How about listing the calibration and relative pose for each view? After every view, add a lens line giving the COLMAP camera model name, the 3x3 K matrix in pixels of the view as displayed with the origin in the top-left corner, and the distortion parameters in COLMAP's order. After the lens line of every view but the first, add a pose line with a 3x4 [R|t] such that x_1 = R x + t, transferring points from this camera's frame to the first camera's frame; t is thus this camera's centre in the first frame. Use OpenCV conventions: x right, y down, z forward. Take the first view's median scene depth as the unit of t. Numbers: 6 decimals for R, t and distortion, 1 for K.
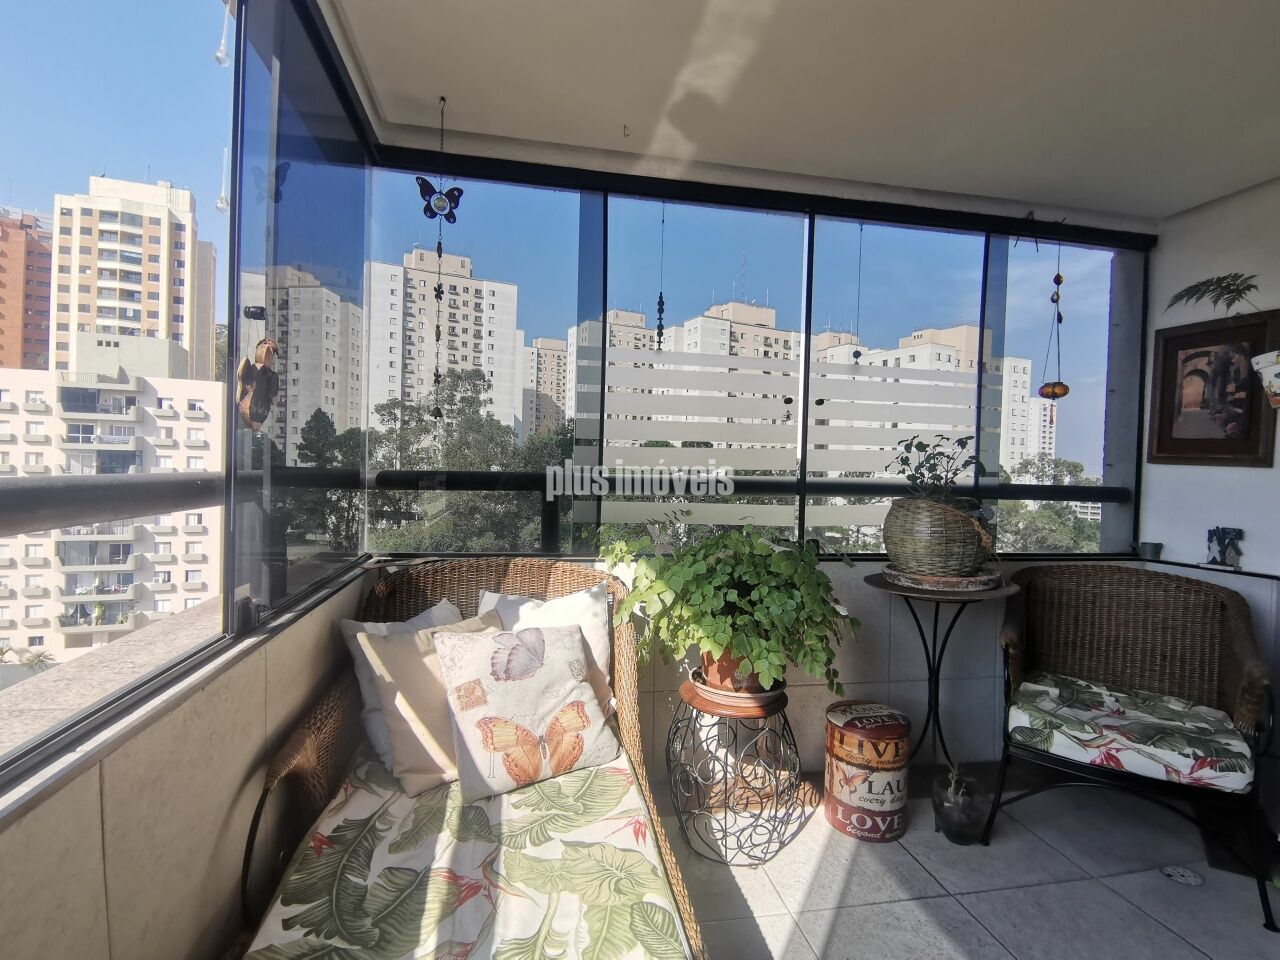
lens RADIAL K [[625.5, 0, 637.5], [0, 625.5, 482.7], [0, 0, 1]] dist [0.014015, -0.018512]
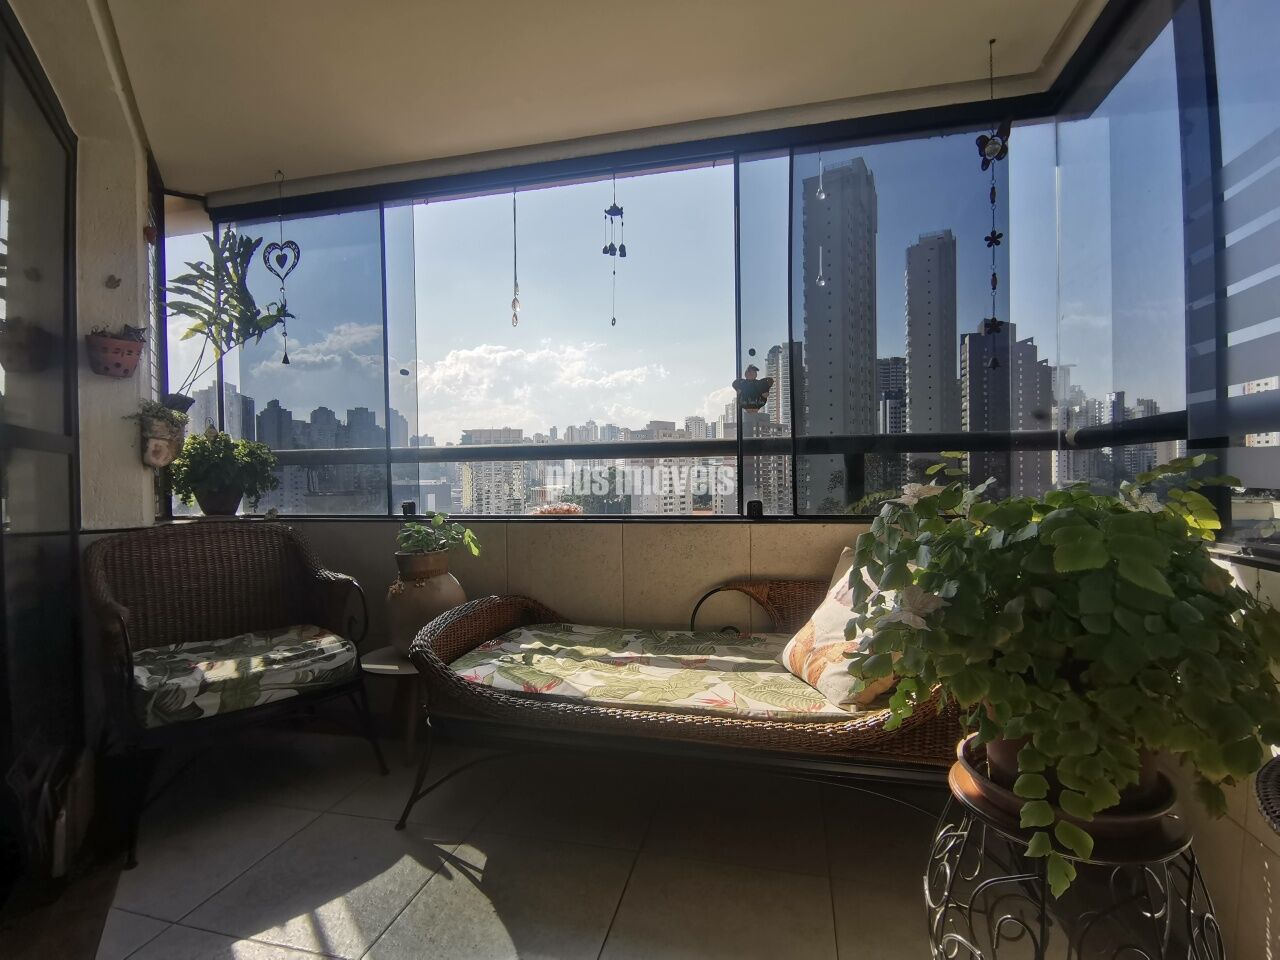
lens RADIAL K [[625.5, 0, 639.1], [0, 625.5, 476.5], [0, 0, 1]] dist [0.014015, -0.018512]
pose [[-0.404115, 0.001337, -0.914707, 1.293815], [-0.001243, 0.999997, 0.002011, 0.101083], [0.914707, 0.001950, -0.404113, 1.449639]]
